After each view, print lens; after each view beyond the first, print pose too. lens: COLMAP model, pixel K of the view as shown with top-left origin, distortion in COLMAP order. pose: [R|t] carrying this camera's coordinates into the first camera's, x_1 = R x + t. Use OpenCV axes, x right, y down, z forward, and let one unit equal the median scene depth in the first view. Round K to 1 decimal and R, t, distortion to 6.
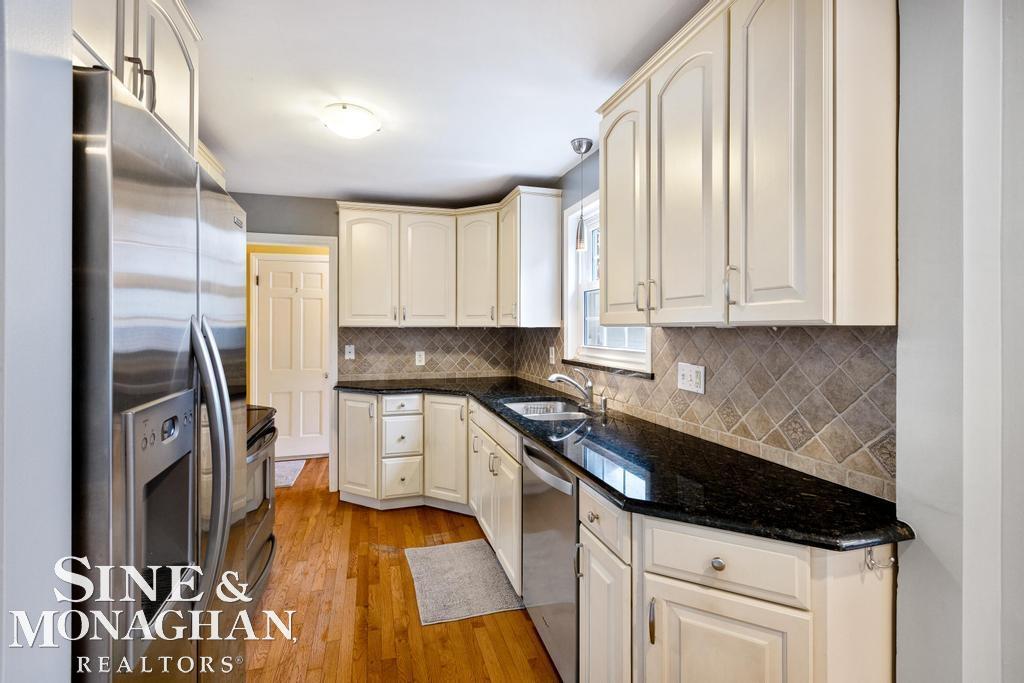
lens RADIAL K [[461.5, 0, 508.2], [0, 461.5, 327.1], [0, 0, 1]] dist [0.008021, 0.000935]
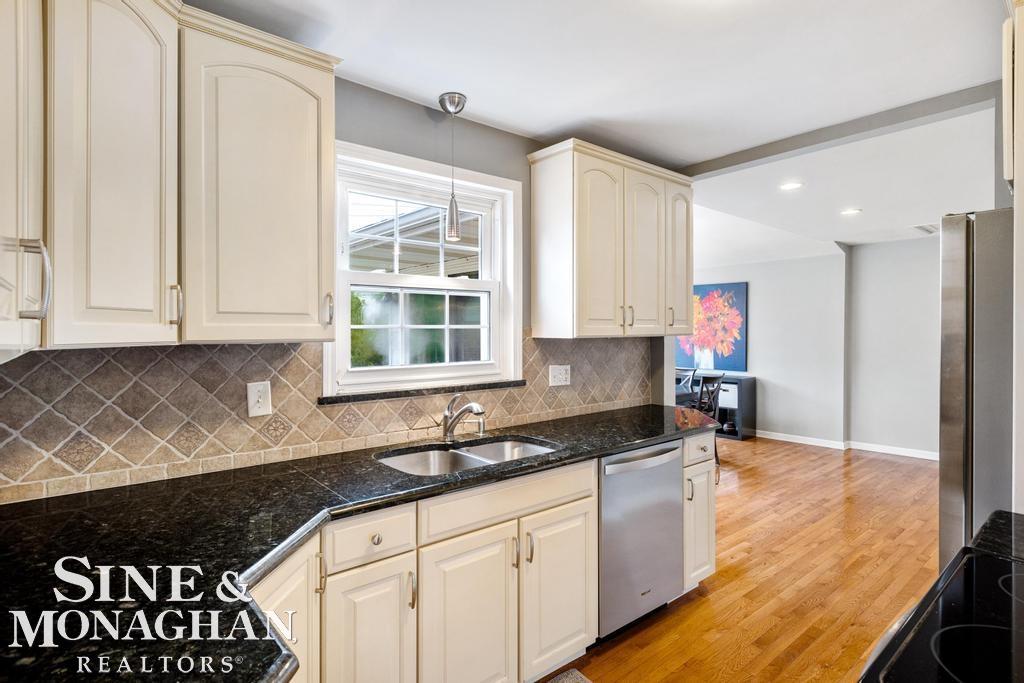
lens RADIAL K [[532.3, 0, 512.2], [0, 532.3, 335.9], [0, 0, 1]] dist [-0.000301, -0.000004]
pose [[-0.403807, -0.005986, 0.914825, -0.573702], [0.003958, 0.999958, 0.008291, -0.010655], [-0.914836, 0.006969, -0.403766, 1.050254]]
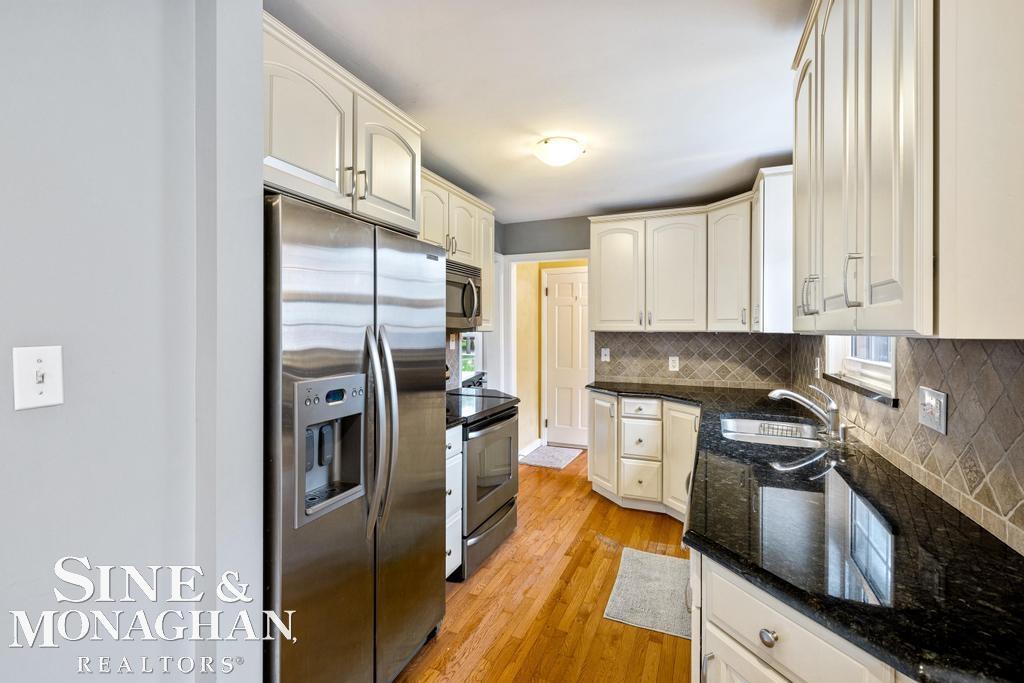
lens RADIAL K [[461.5, 0, 511.2], [0, 461.5, 331.3], [0, 0, 1]] dist [0.008021, 0.000935]
pose [[0.772536, 0.002965, -0.634964, 0.210748], [-0.001089, 0.999994, 0.003344, -0.004944], [0.634970, -0.001892, 0.772534, 0.037451]]
